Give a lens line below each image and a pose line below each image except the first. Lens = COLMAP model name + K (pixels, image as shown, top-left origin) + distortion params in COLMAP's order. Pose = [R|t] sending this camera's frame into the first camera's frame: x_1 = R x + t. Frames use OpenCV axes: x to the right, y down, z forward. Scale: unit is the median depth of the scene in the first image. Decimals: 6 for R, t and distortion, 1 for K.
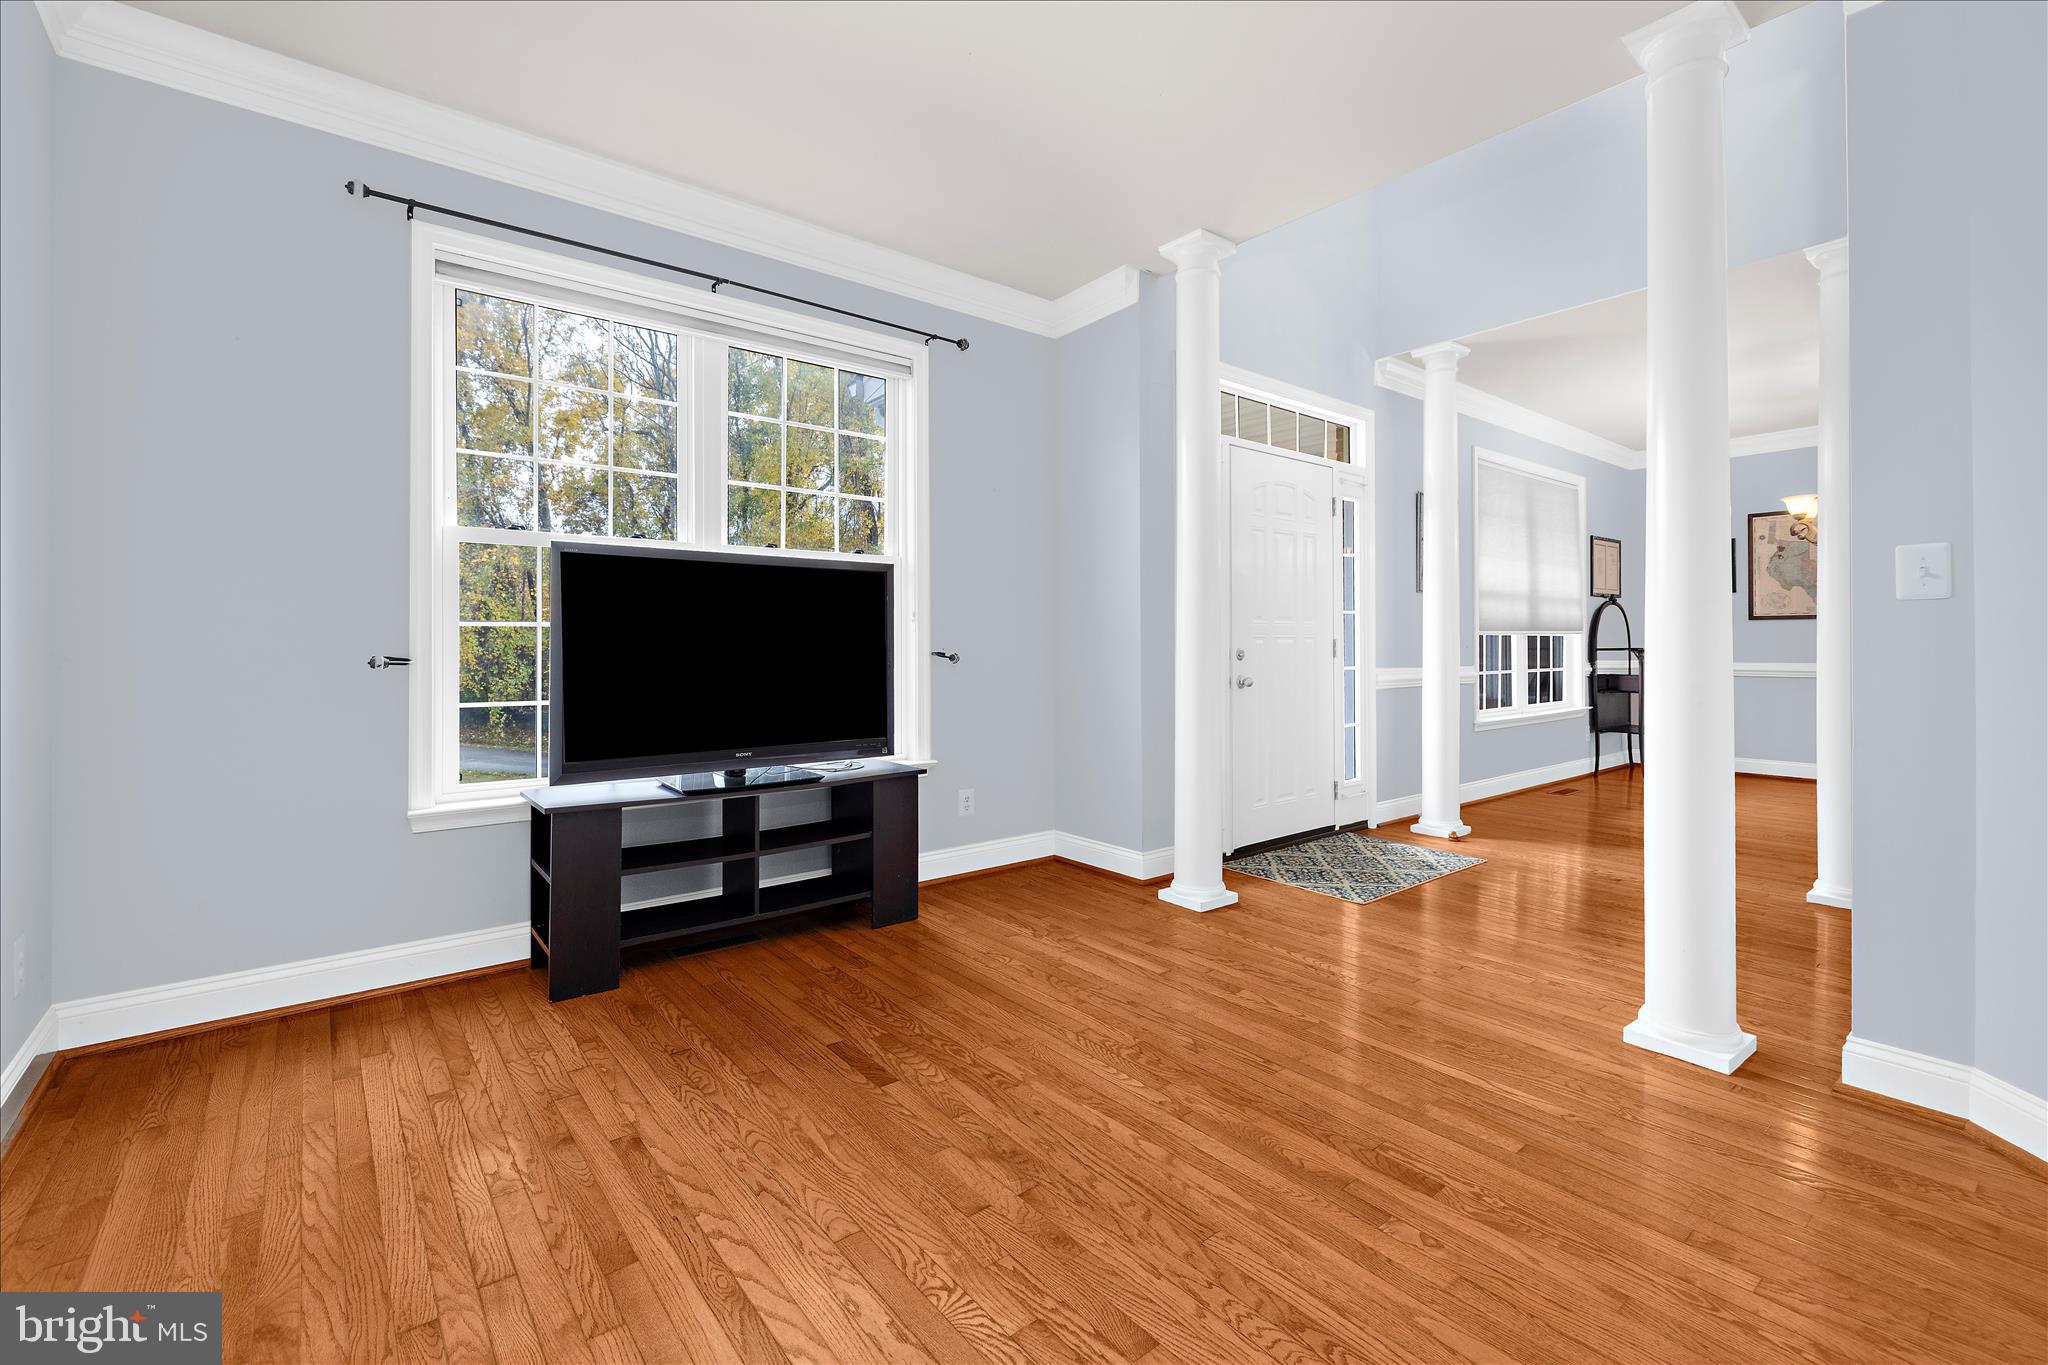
lens RADIAL K [[881.1, 0, 1037.0], [0, 881.1, 642.7], [0, 0, 1]] dist [0.001715, 0.000406]
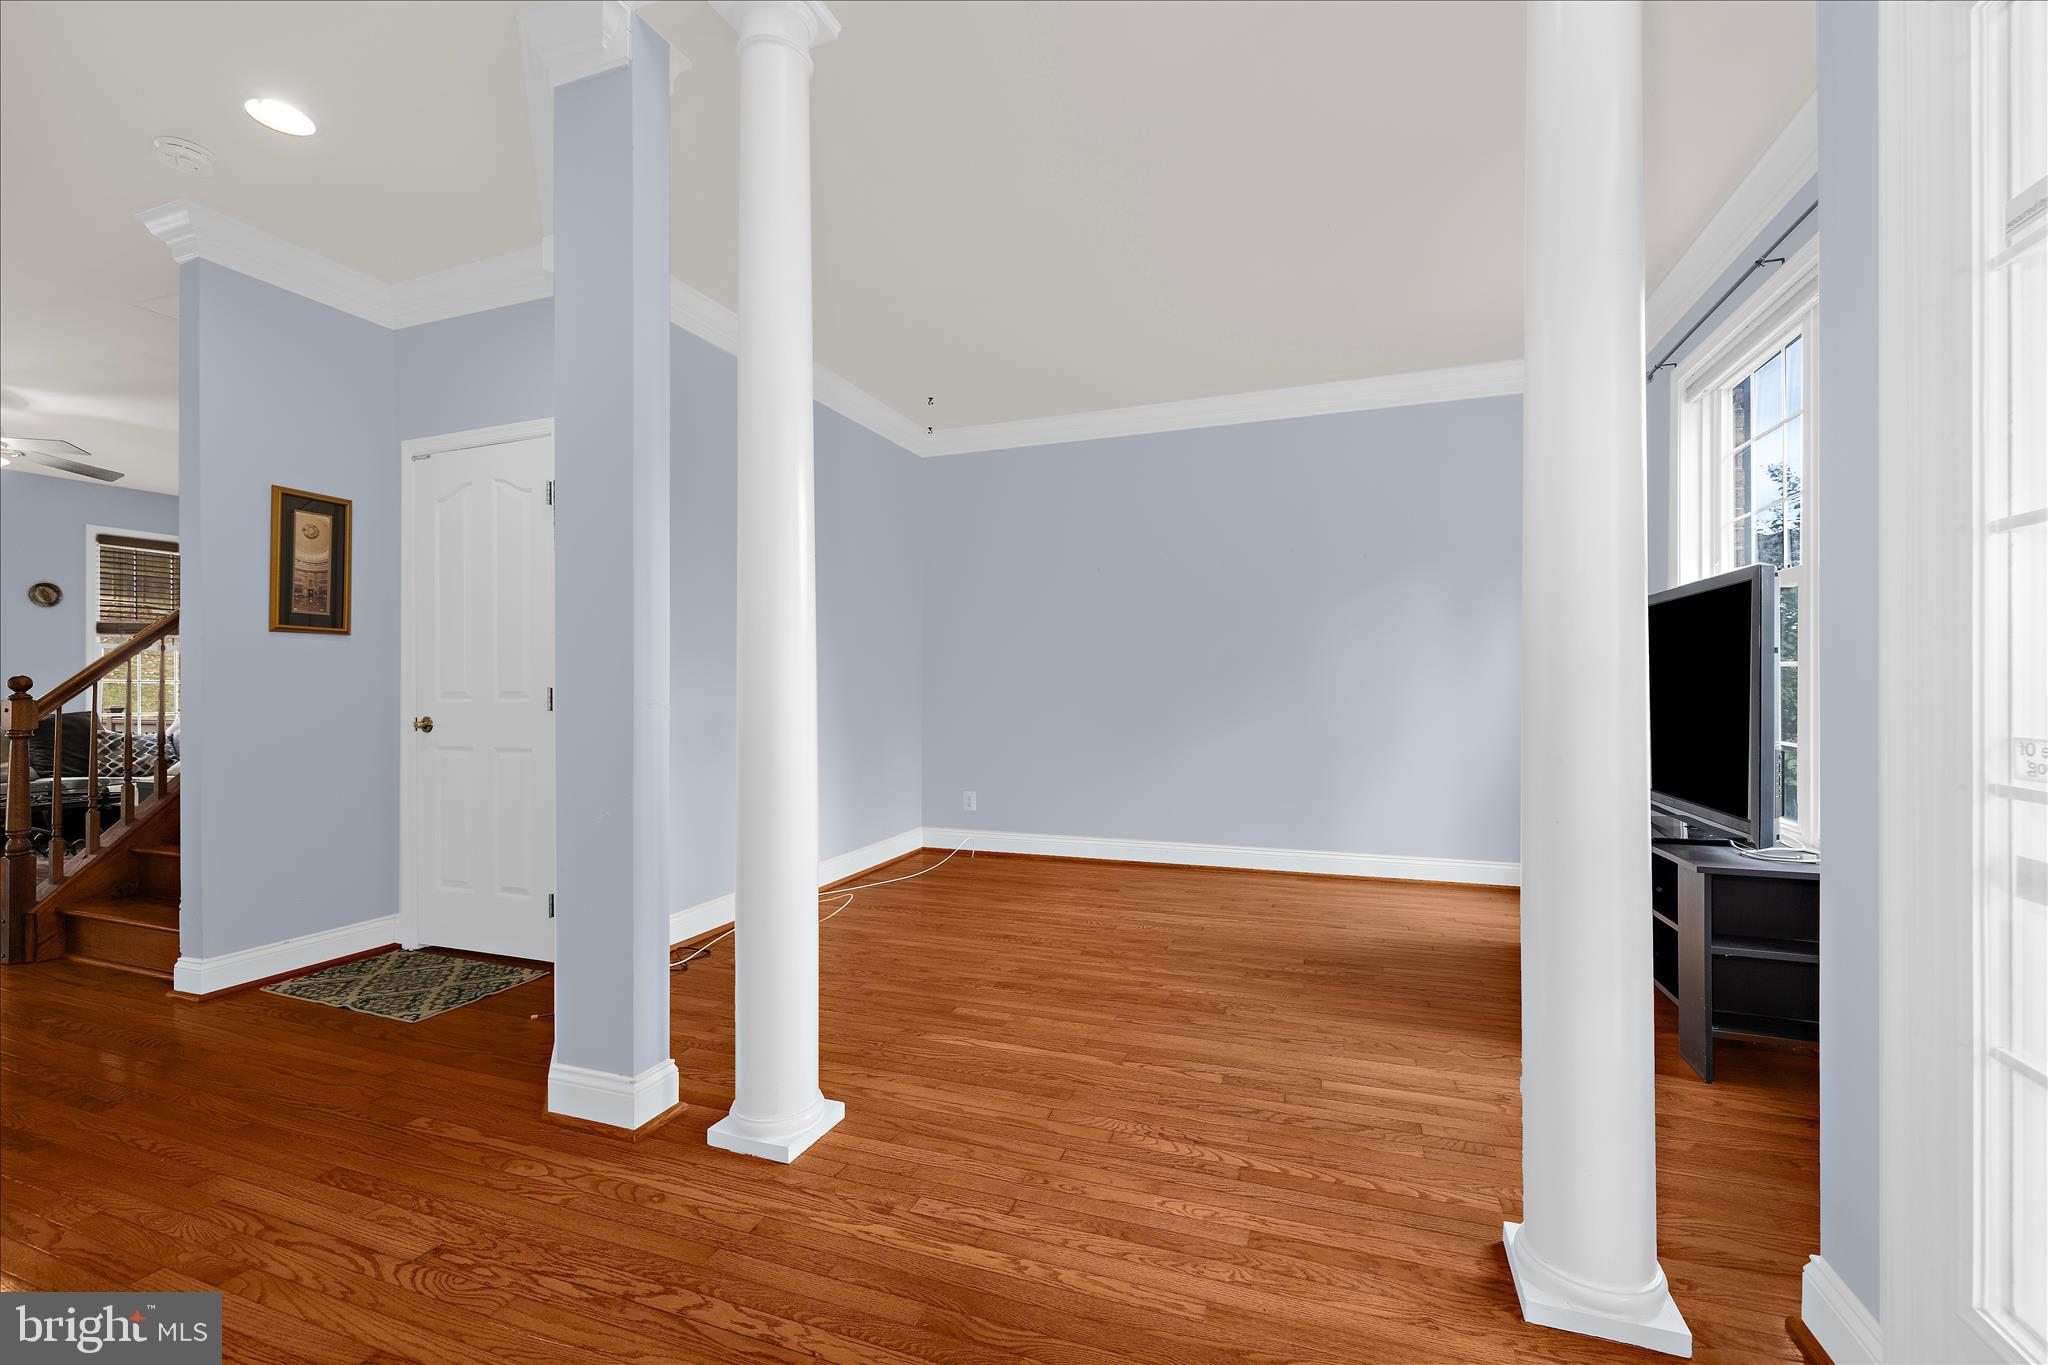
lens RADIAL K [[881.1, 0, 1015.1], [0, 881.1, 686.6], [0, 0, 1]] dist [0.001715, 0.000406]
pose [[-0.864397, 0.001593, -0.502808, 1.168908], [0.004221, 0.999983, -0.004090, 0.003280], [0.502793, -0.005658, -0.864388, 2.269898]]
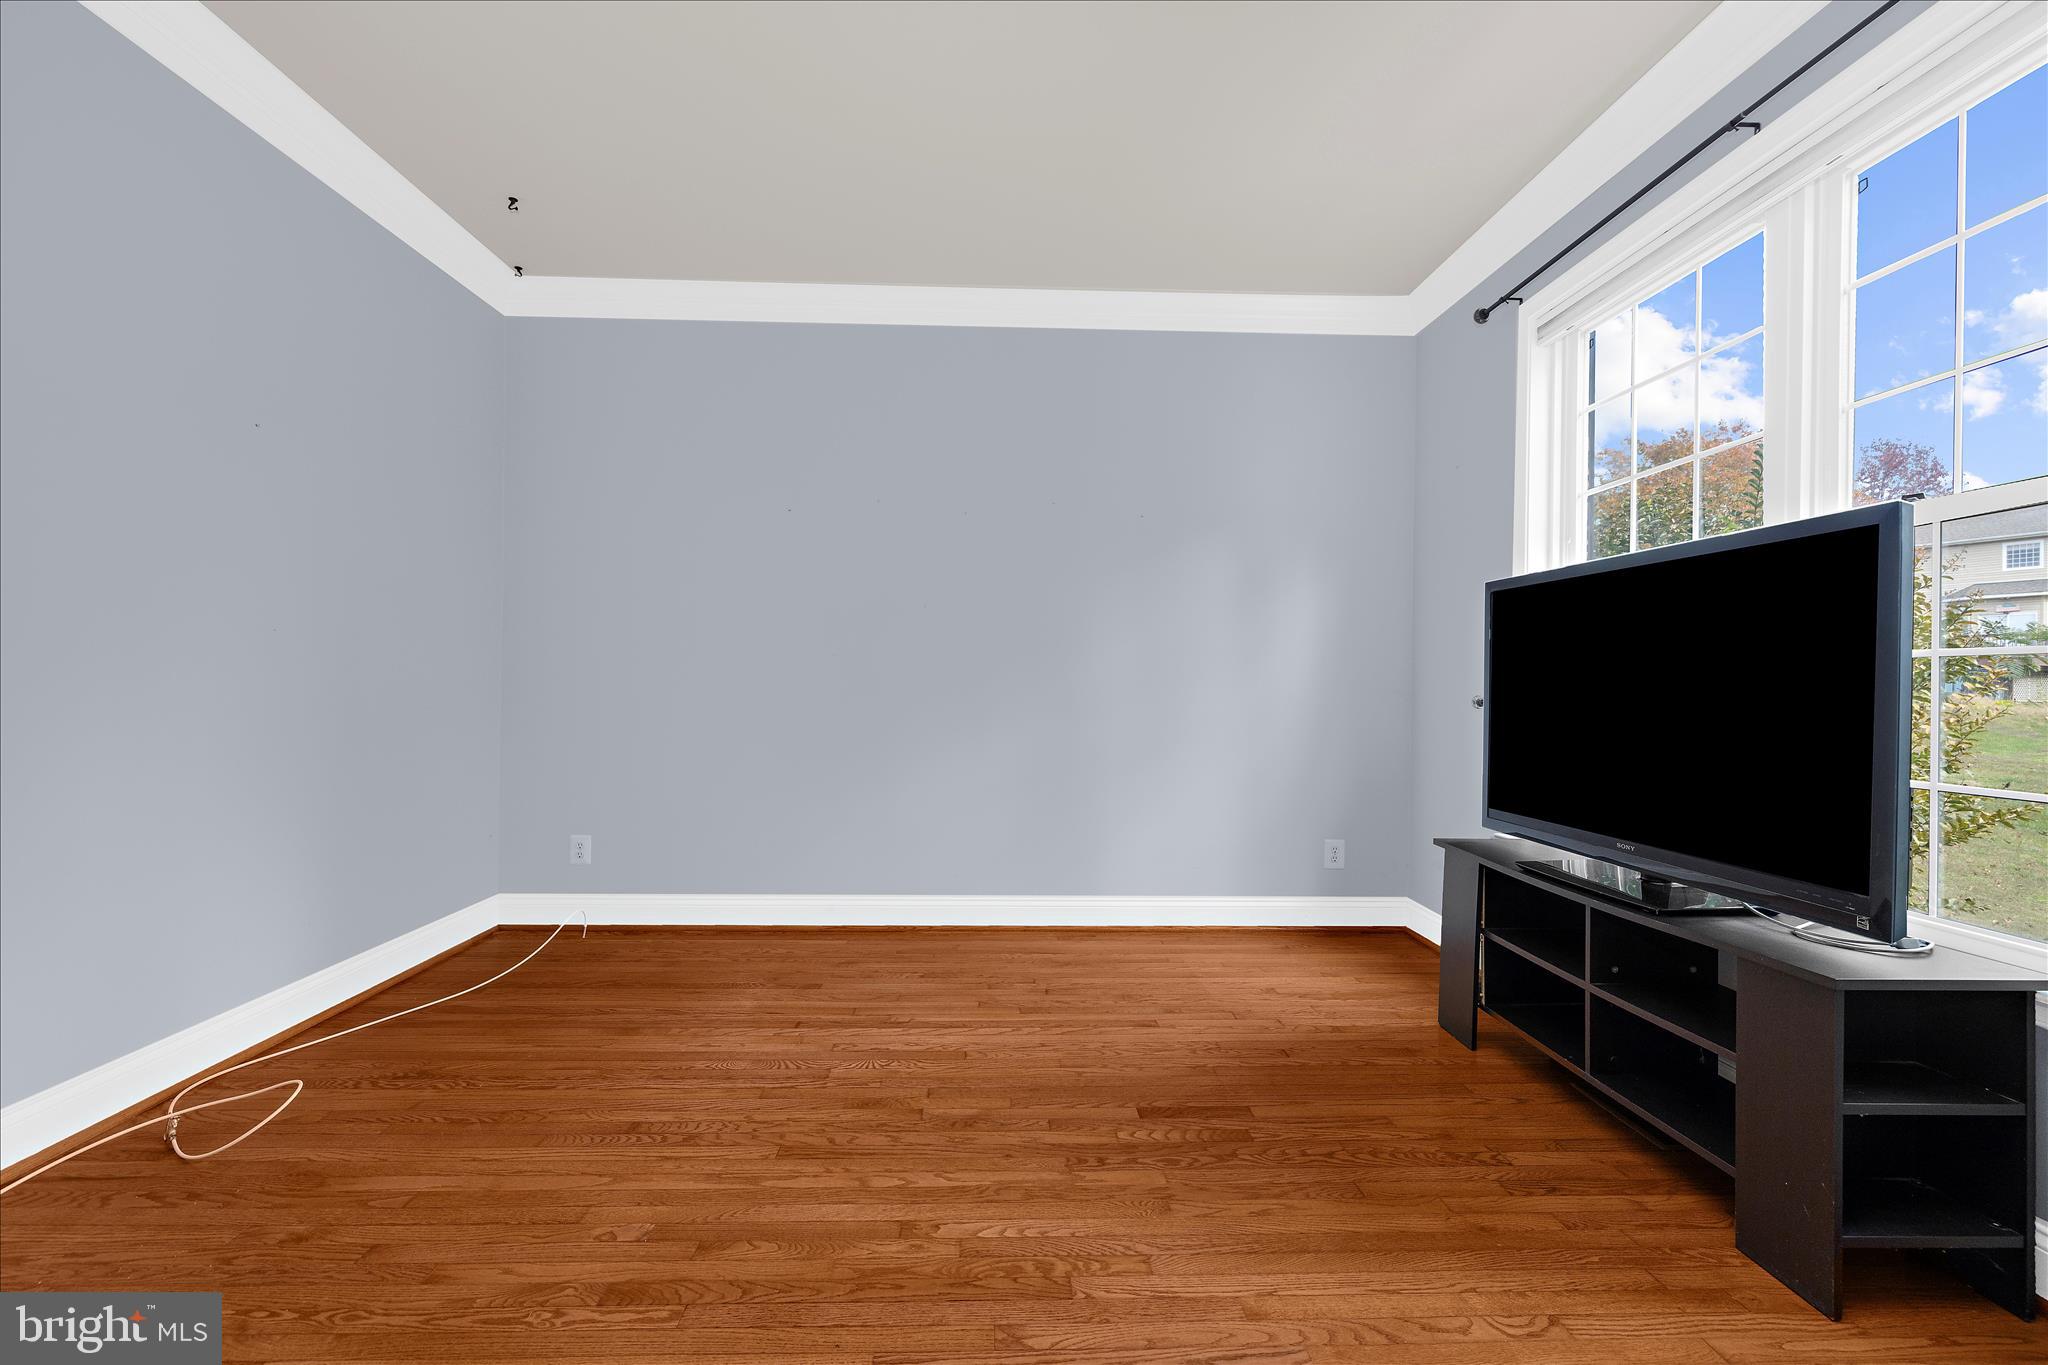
lens RADIAL K [[881.1, 0, 1016.9], [0, 881.1, 682.0], [0, 0, 1]] dist [0.001715, 0.000406]
pose [[-0.613157, -0.009464, -0.789904, 0.783824], [-0.007887, 0.999952, -0.005858, 0.006722], [0.789922, 0.002638, -0.613202, 1.617507]]
